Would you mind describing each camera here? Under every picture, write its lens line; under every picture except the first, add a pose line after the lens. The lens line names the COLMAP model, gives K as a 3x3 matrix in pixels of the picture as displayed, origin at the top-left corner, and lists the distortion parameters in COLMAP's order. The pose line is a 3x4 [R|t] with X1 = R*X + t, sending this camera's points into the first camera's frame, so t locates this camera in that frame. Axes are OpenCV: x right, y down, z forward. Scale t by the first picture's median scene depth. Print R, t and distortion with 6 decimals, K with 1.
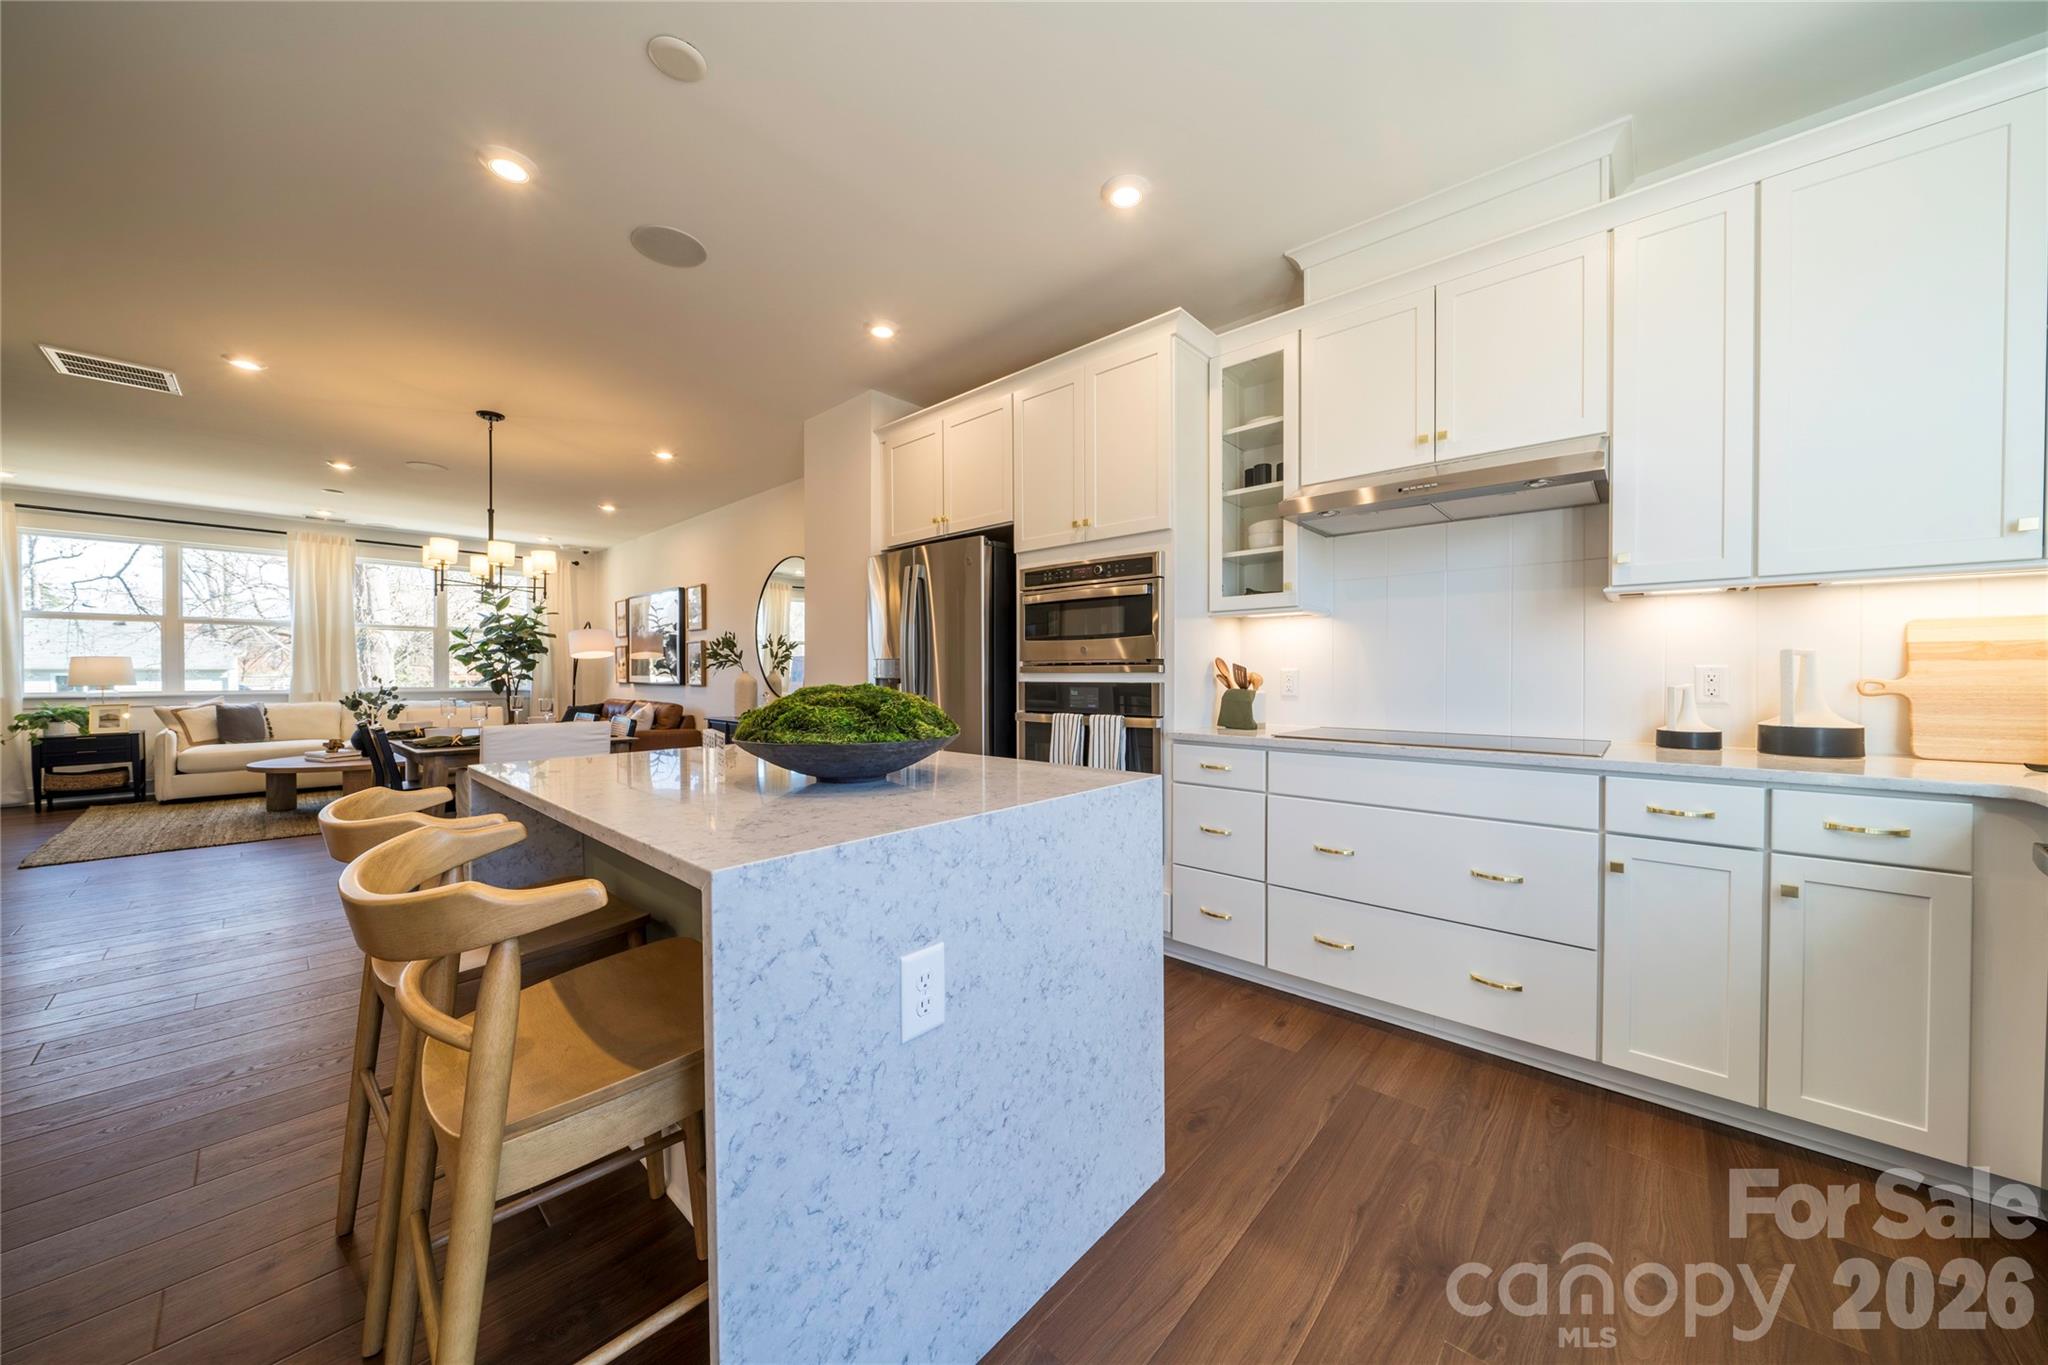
lens RADIAL K [[701.1, 0, 1011.1], [0, 701.1, 676.9], [0, 0, 1]] dist [-0.005690, -0.000168]
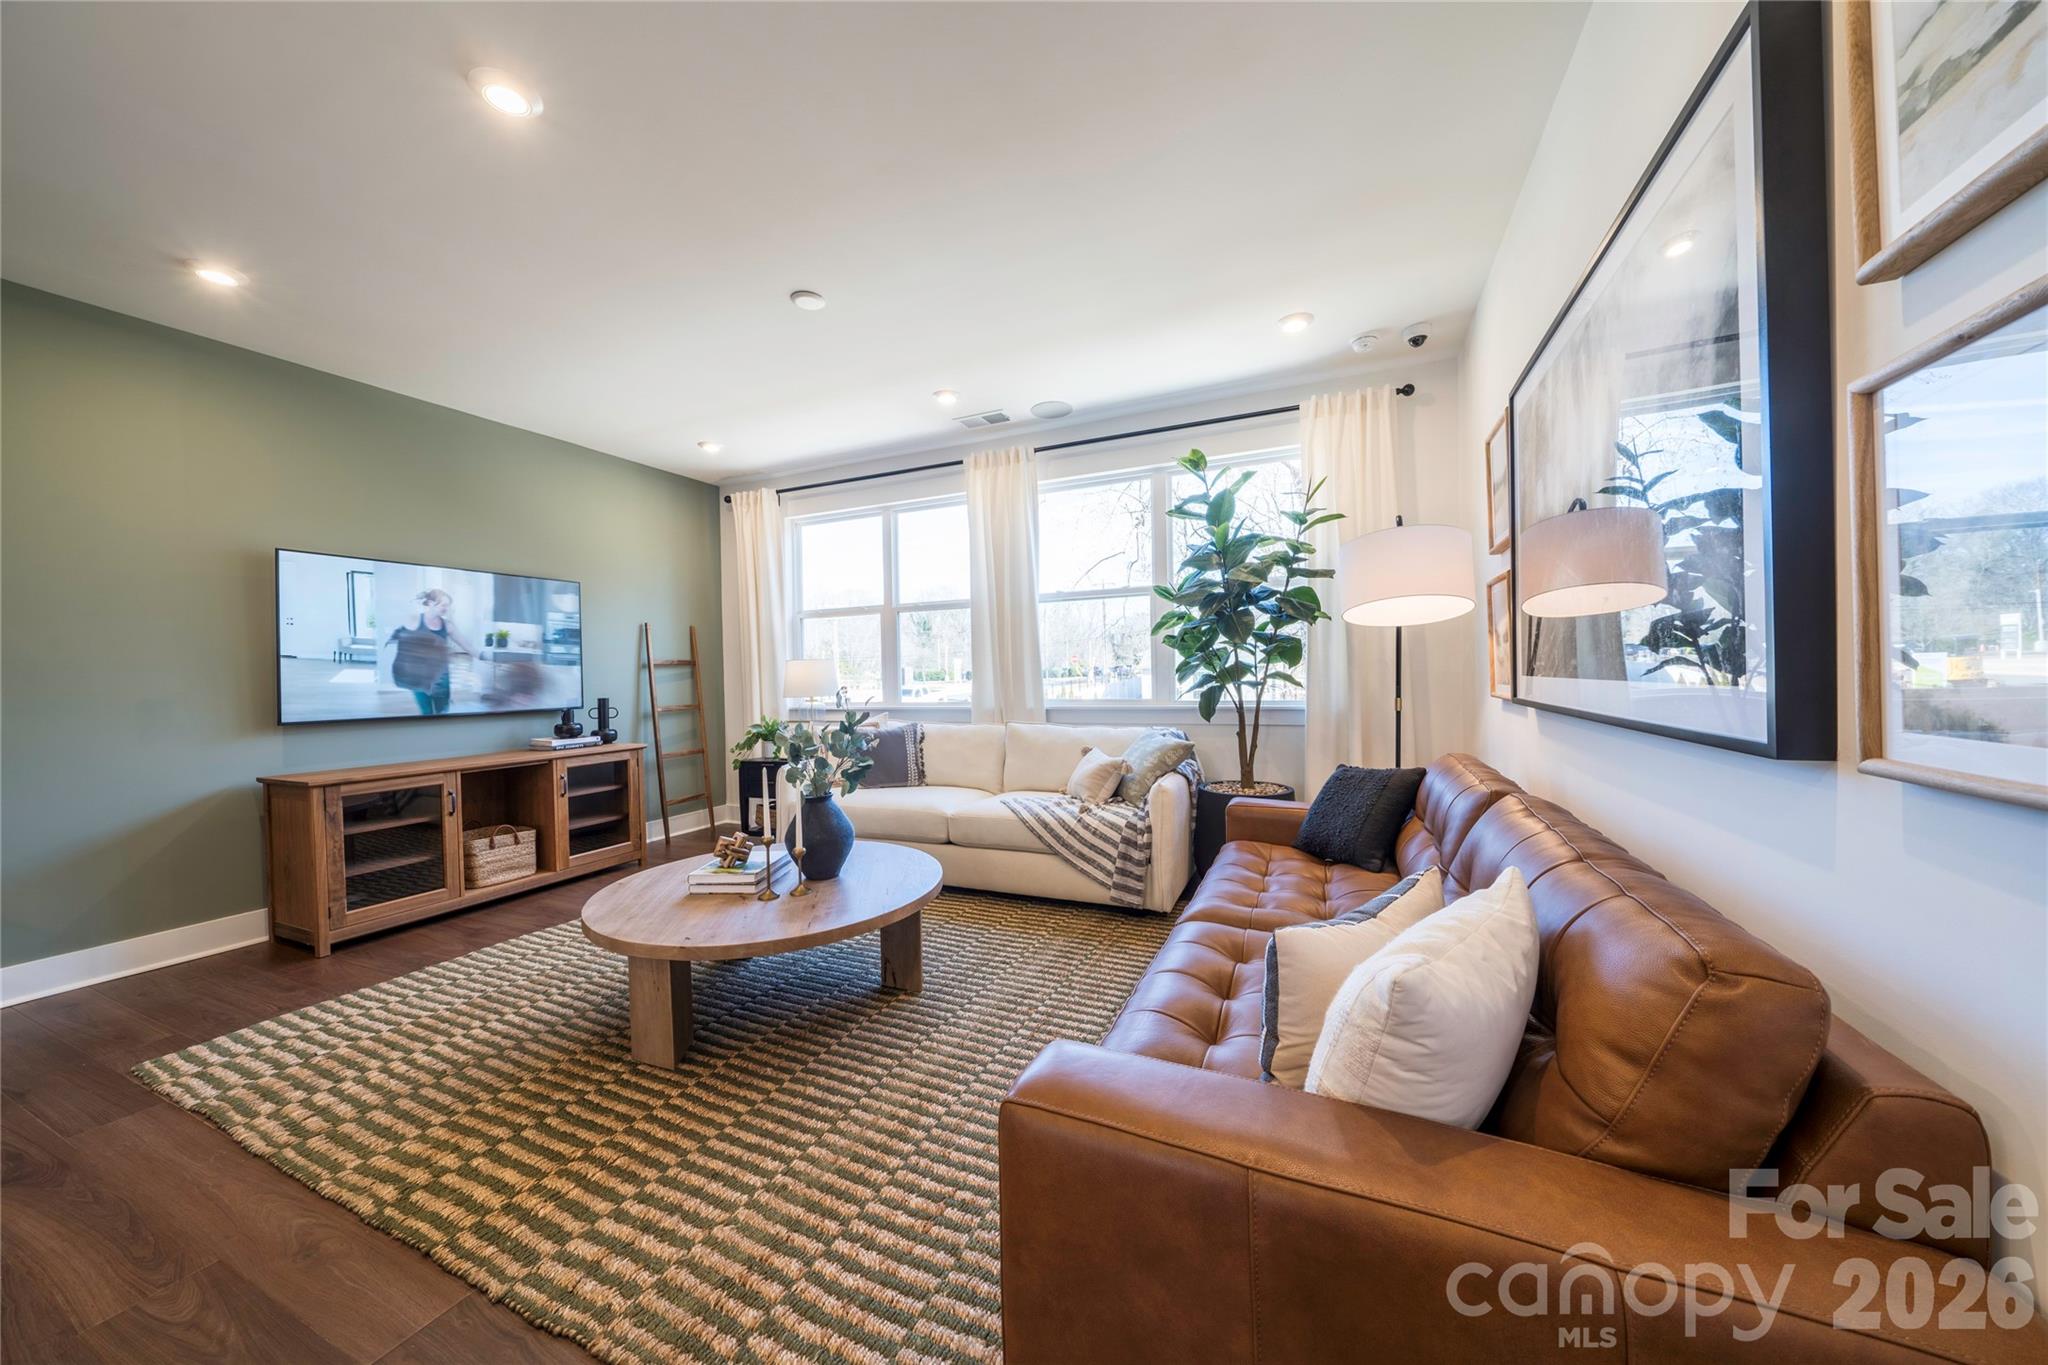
lens RADIAL K [[701.1, 0, 1030.7], [0, 701.1, 680.3], [0, 0, 1]] dist [-0.005690, -0.000168]
pose [[0.333896, 0.000719, -0.942610, -0.669054], [0.018254, 0.999807, 0.007229, -0.010208], [0.942433, -0.019620, 0.333818, 1.392212]]
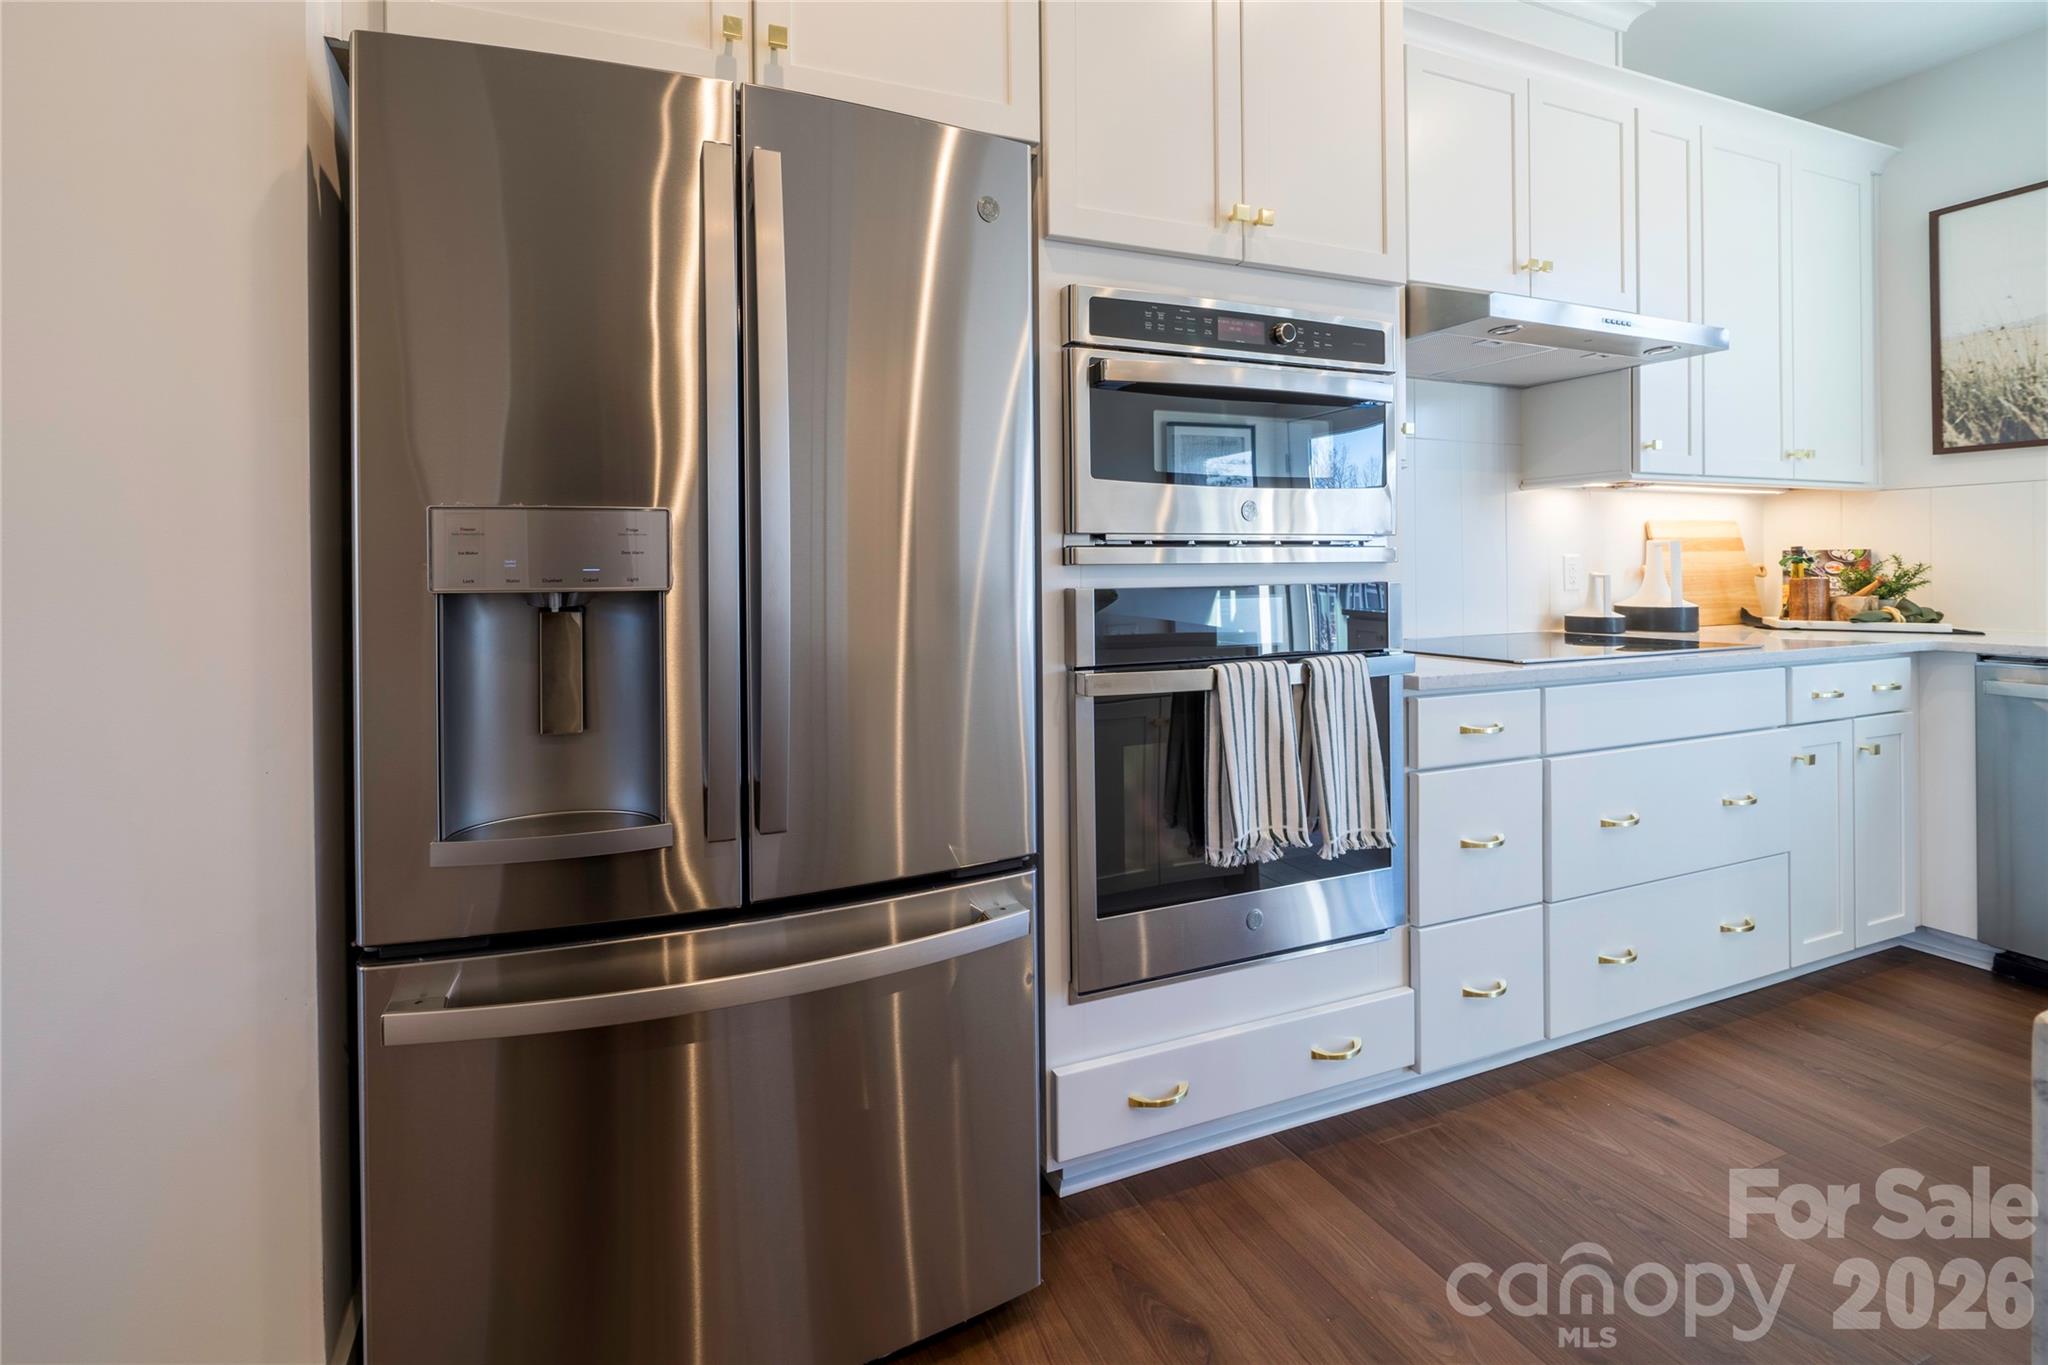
lens RADIAL K [[701.1, 0, 1021.2], [0, 701.1, 568.3], [0, 0, 1]] dist [-0.005690, -0.000168]
pose [[0.468042, -0.005044, 0.883692, -0.233721], [0.011026, 0.999939, -0.000133, -0.002753], [-0.883637, 0.009806, 0.468069, 0.627437]]
